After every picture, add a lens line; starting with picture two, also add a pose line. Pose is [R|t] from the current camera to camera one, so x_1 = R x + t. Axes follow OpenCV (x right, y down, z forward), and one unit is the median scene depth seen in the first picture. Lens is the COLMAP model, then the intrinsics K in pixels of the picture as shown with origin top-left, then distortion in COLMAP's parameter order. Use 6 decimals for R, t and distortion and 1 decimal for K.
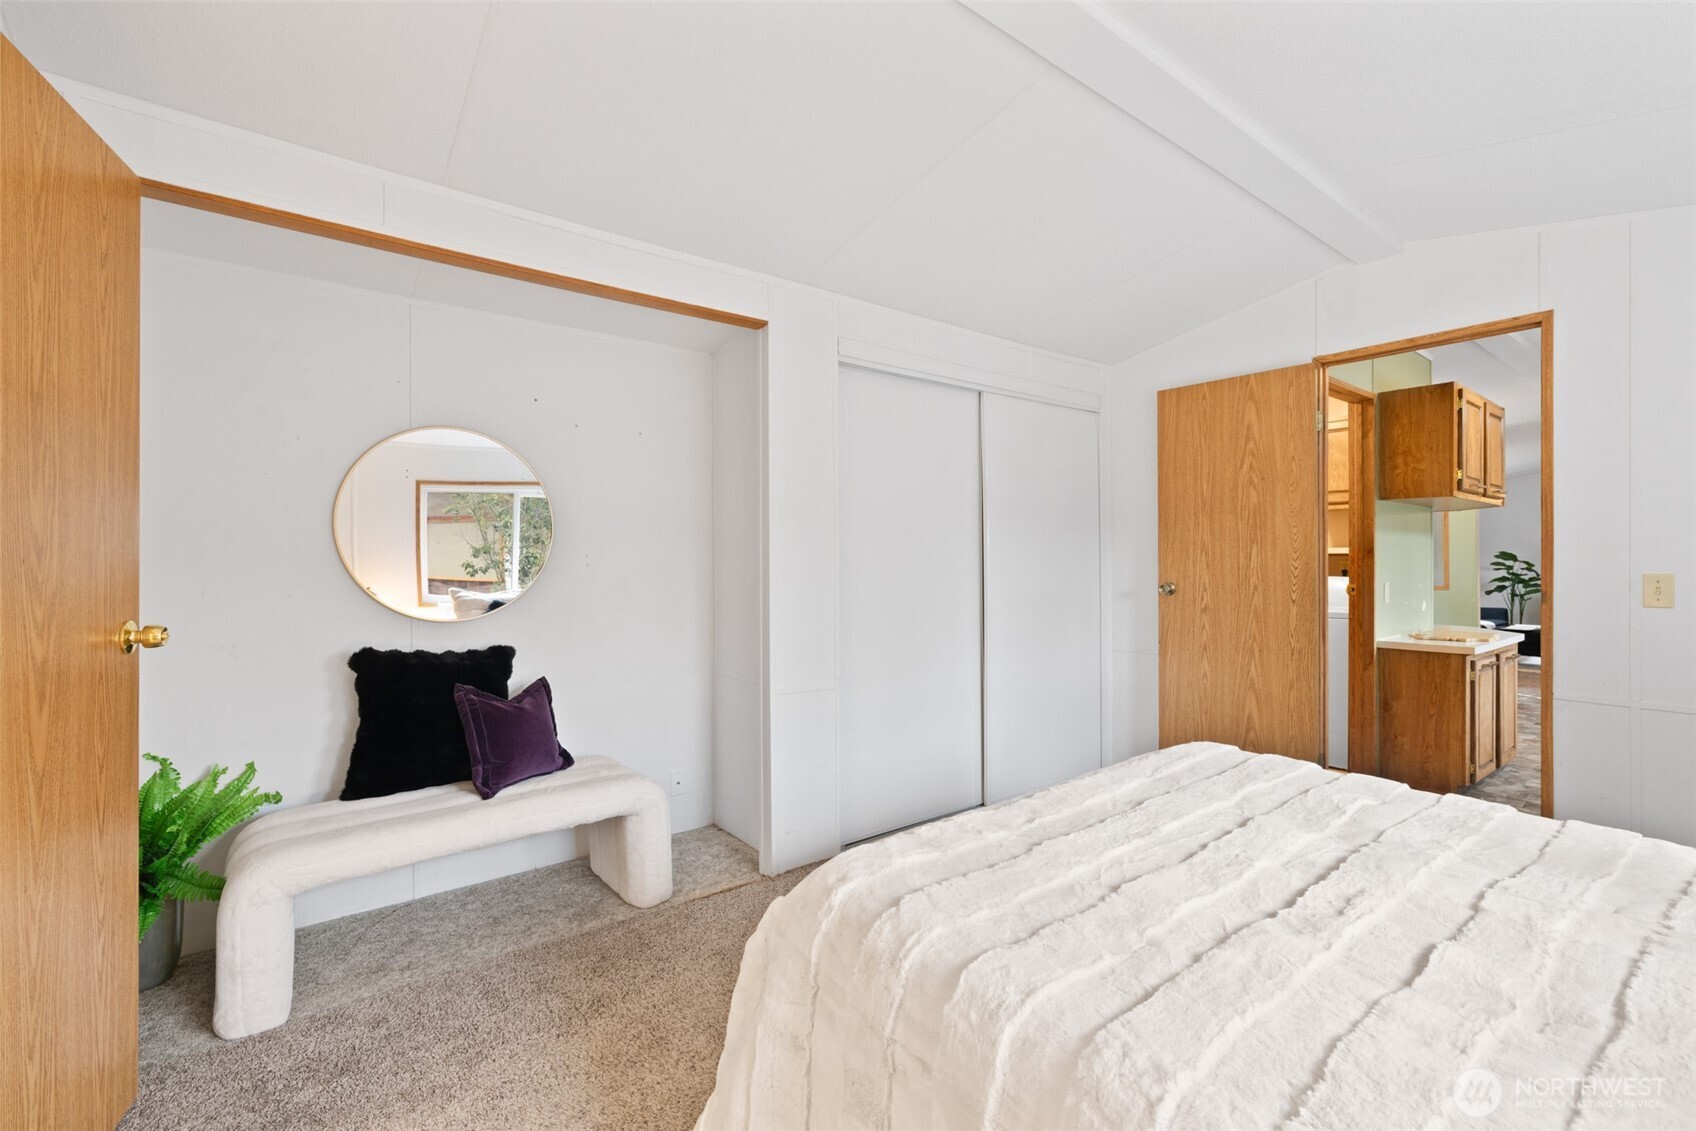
lens RADIAL K [[721.4, 0, 841.3], [0, 721.4, 571.9], [0, 0, 1]] dist [-0.001639, -0.000147]
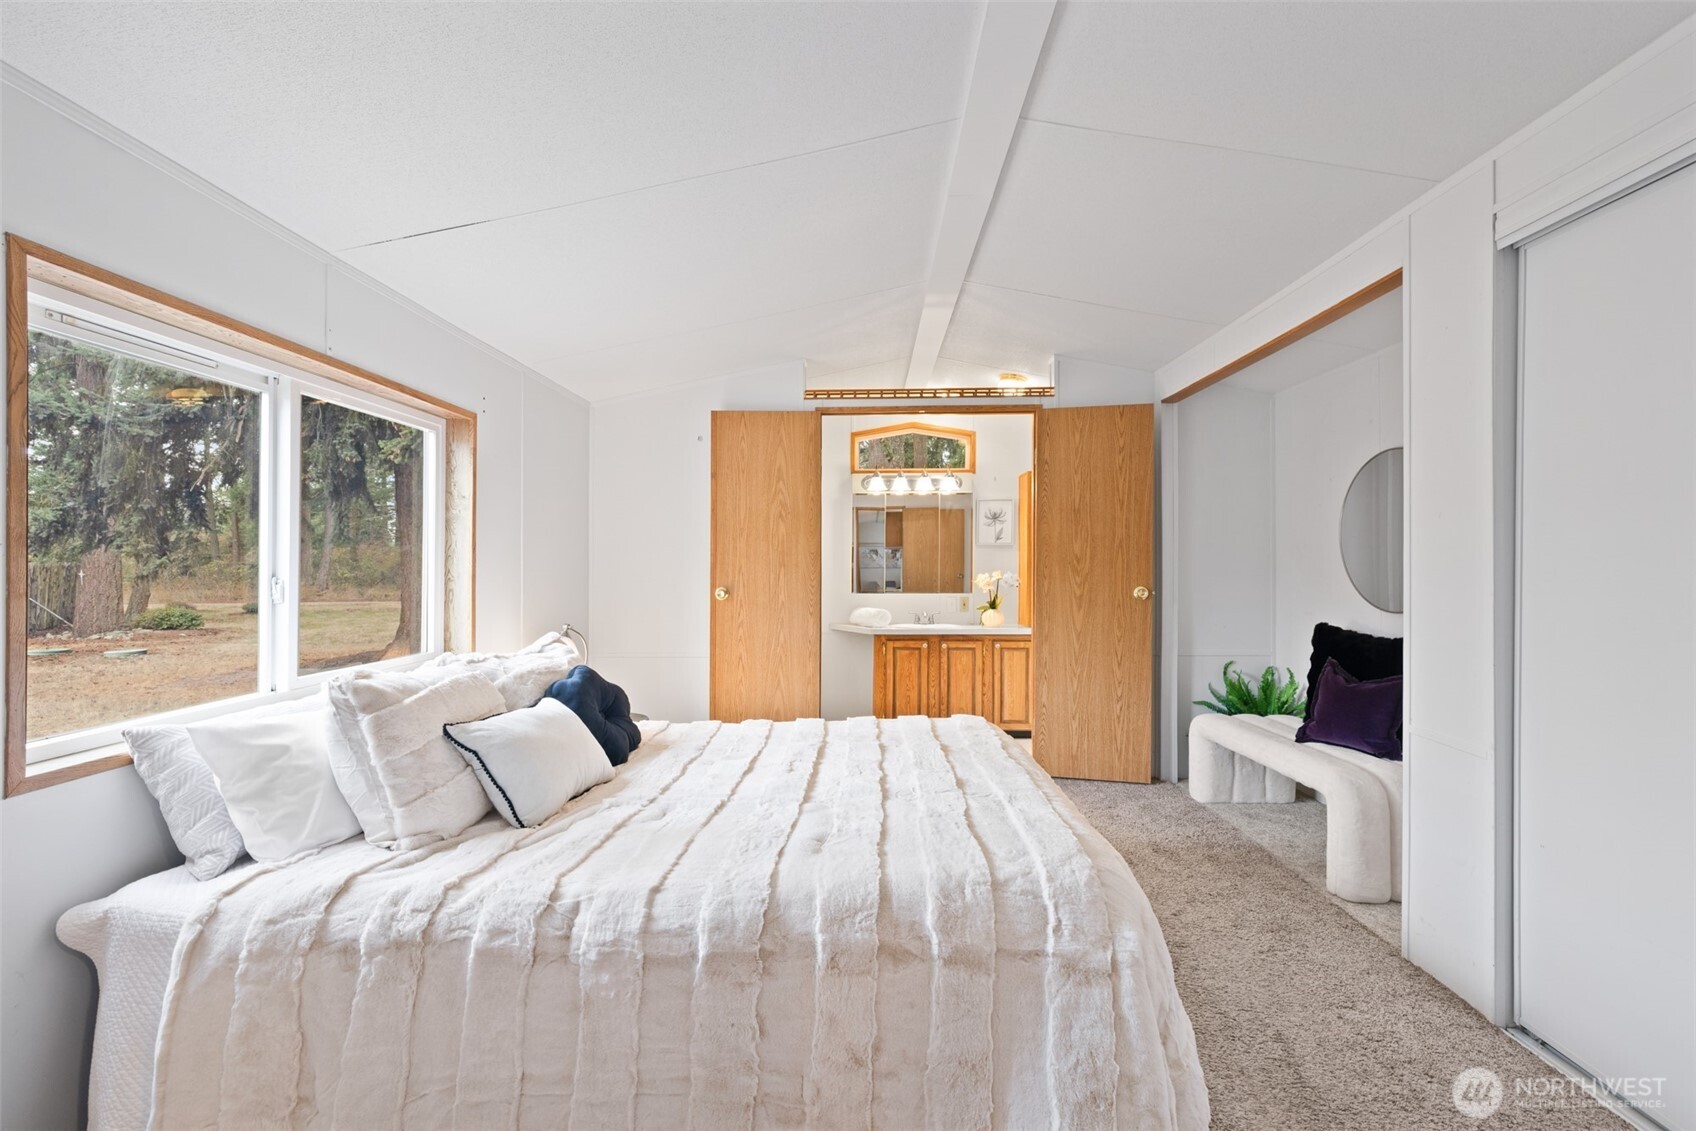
lens RADIAL K [[714.4, 0, 846.6], [0, 714.4, 557.4], [0, 0, 1]] dist [-0.000449, 0.000115]
pose [[-0.625828, 0.001094, -0.779961, 1.049858], [-0.004350, 0.999979, 0.004893, -0.027266], [0.779949, 0.006455, -0.625809, 1.168038]]
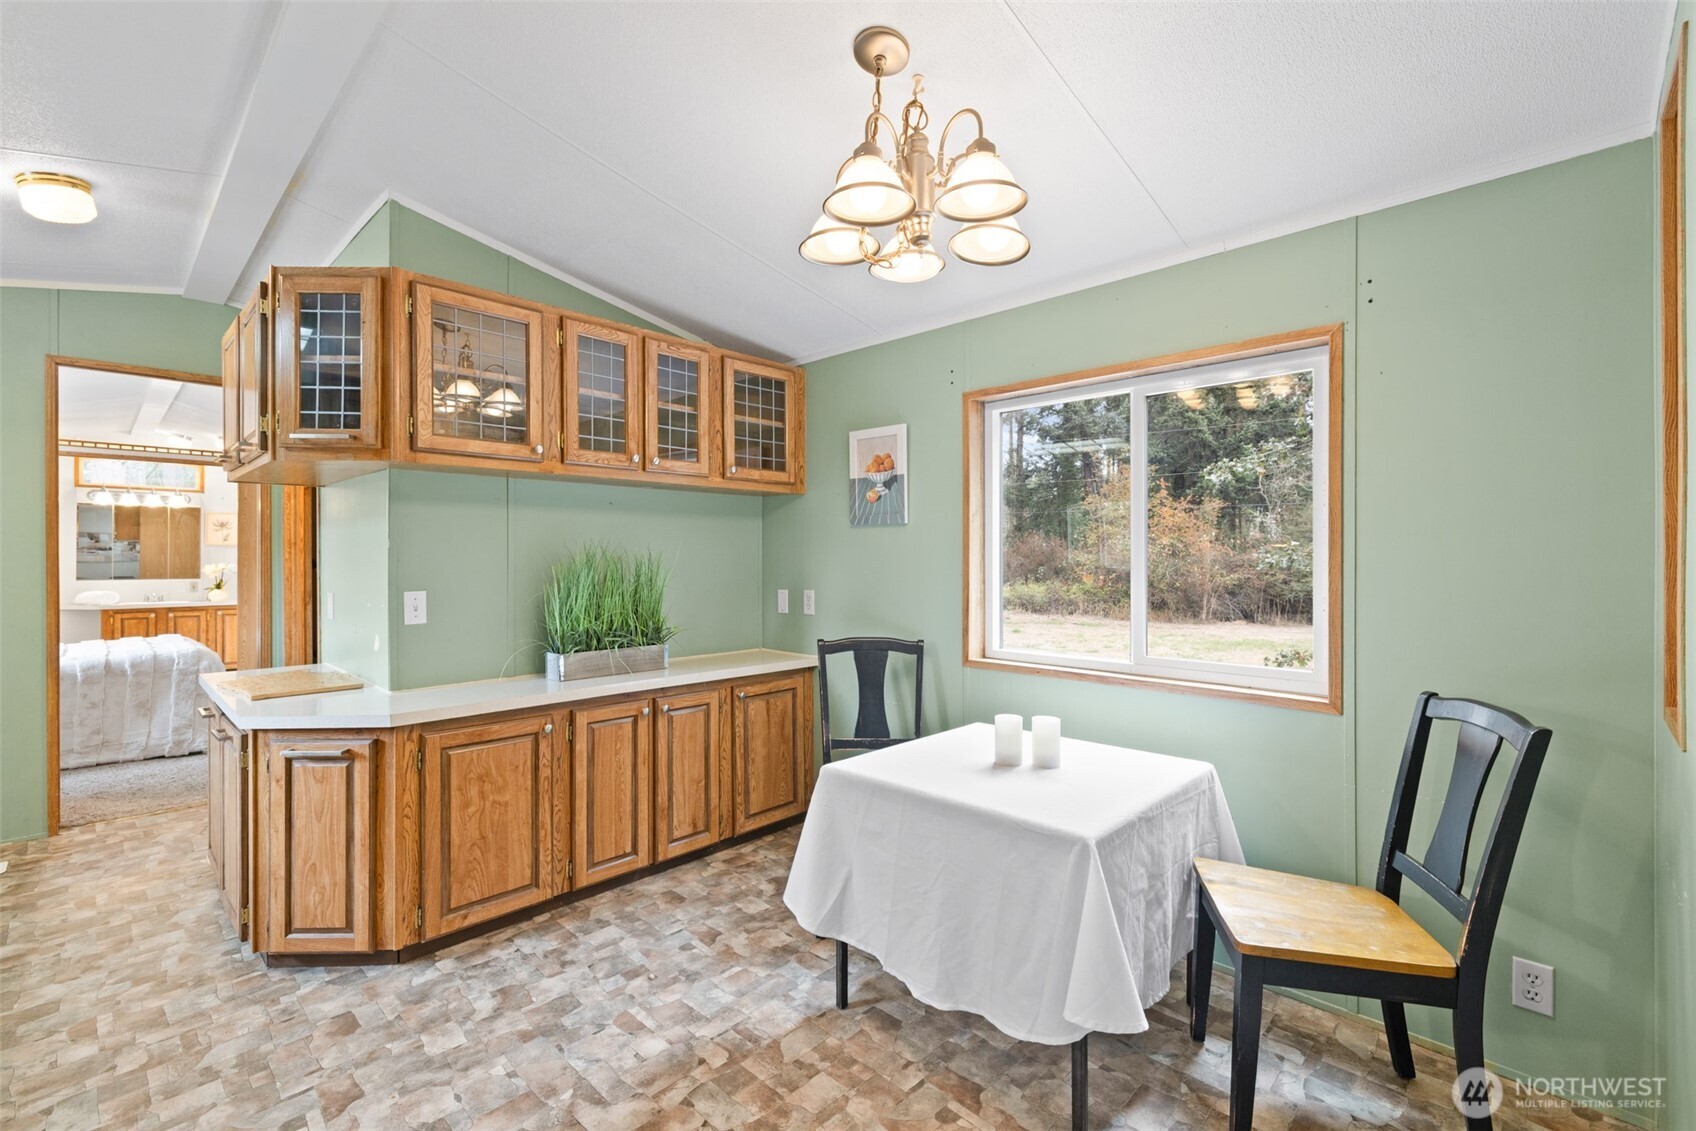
lens RADIAL K [[730.2, 0, 840.5], [0, 730.2, 557.0], [0, 0, 1]] dist [0.002449, 0.000330]
pose [[0.153988, 0.009897, -0.988023, 2.752168], [-0.011374, 0.999901, 0.008243, -0.061848], [0.988007, 0.009968, 0.154085, 2.418105]]
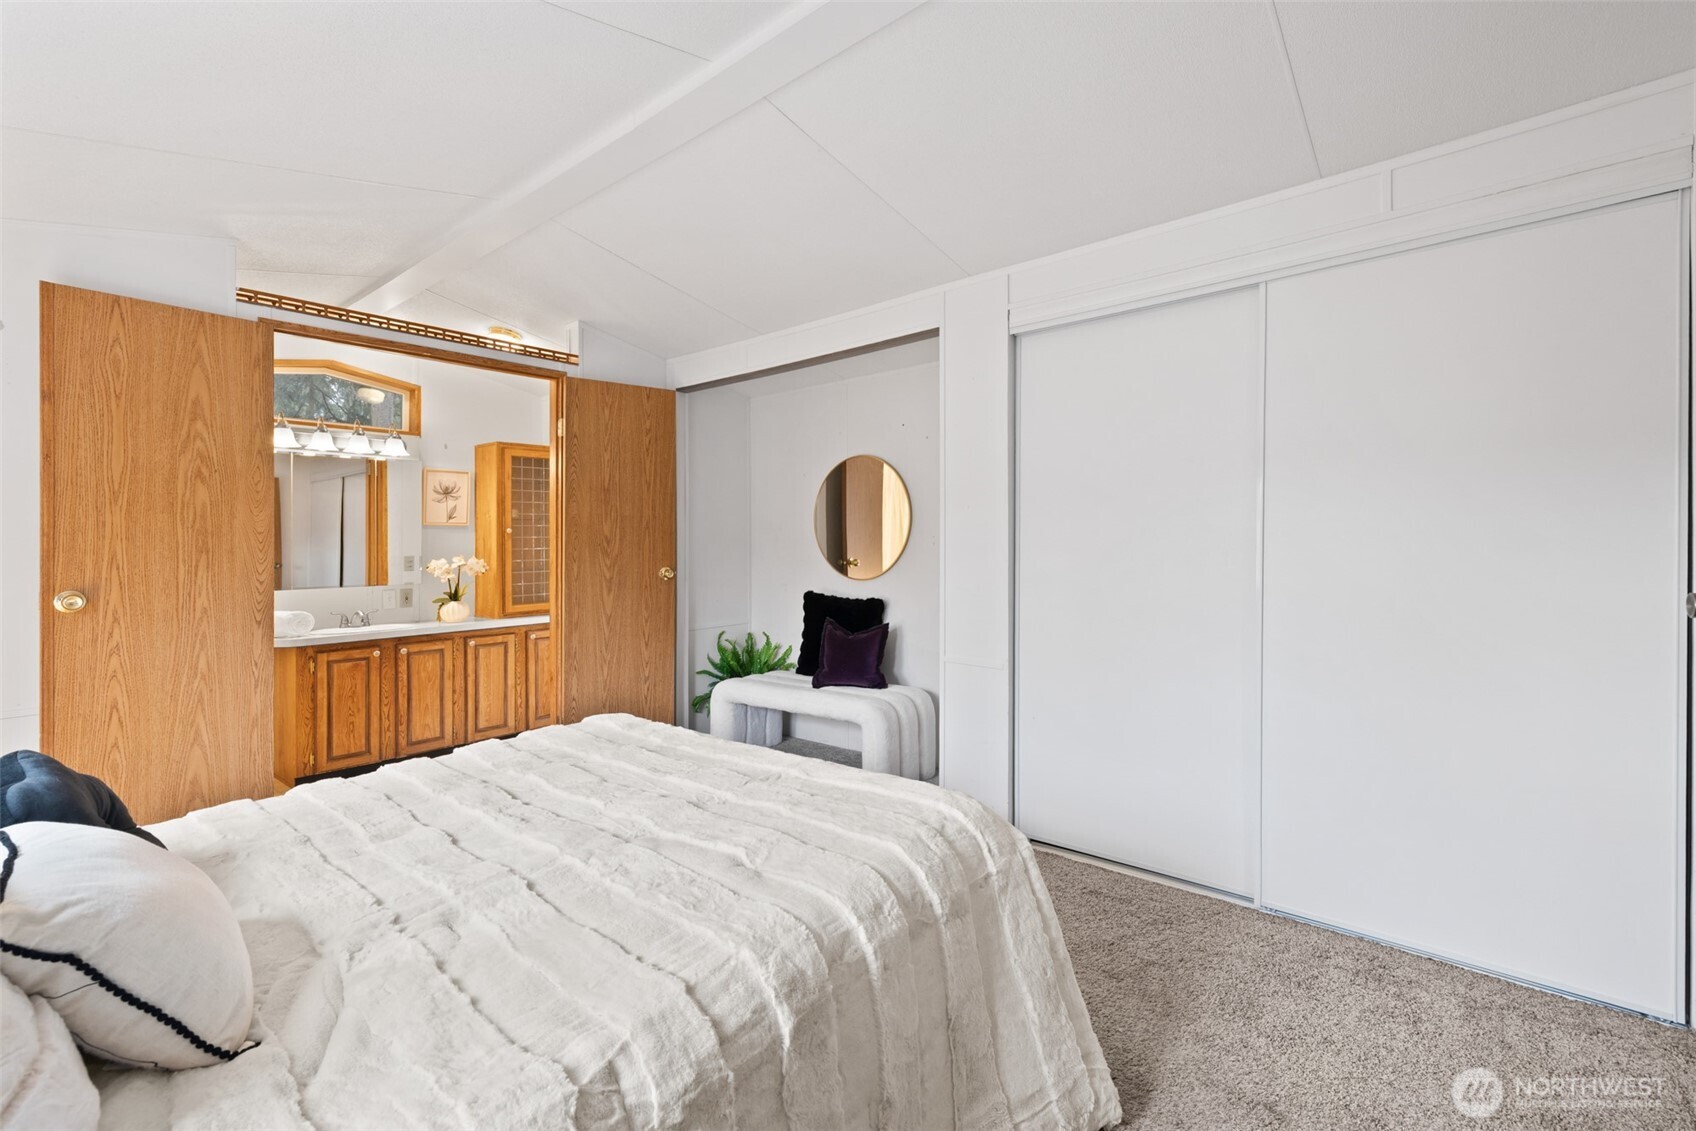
lens RADIAL K [[738.1, 0, 835.5], [0, 738.1, 544.0], [0, 0, 1]] dist [0.001649, 0.000516]
pose [[0.215252, 0.005188, -0.976545, 1.135191], [-0.002978, 0.999985, 0.004656, -0.018822], [0.976554, 0.001906, 0.215264, 0.683761]]
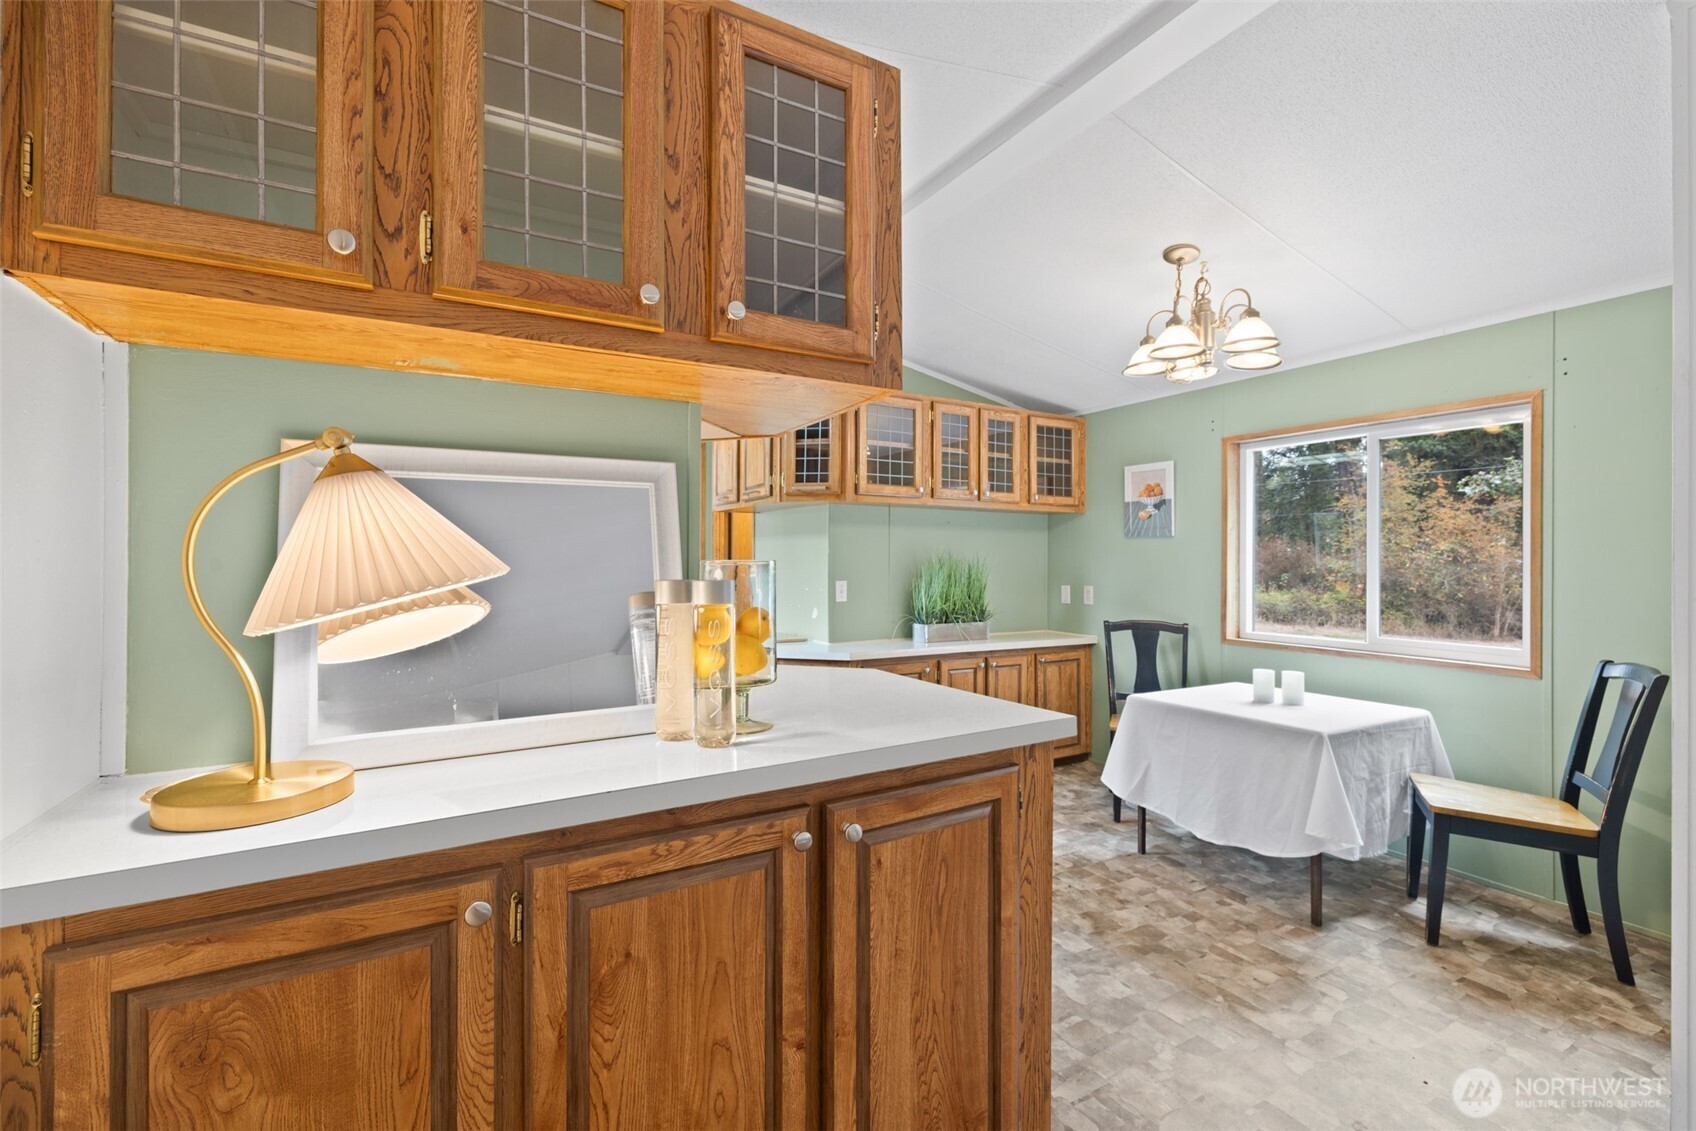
lens RADIAL K [[714.4, 0, 846.6], [0, 714.4, 557.4], [0, 0, 1]] dist [-0.000449, 0.000115]
pose [[-0.126998, 0.004326, -0.991894, 3.233306], [-0.014389, 0.999877, 0.006203, -0.060565], [0.991799, 0.015060, -0.126920, 2.193864]]
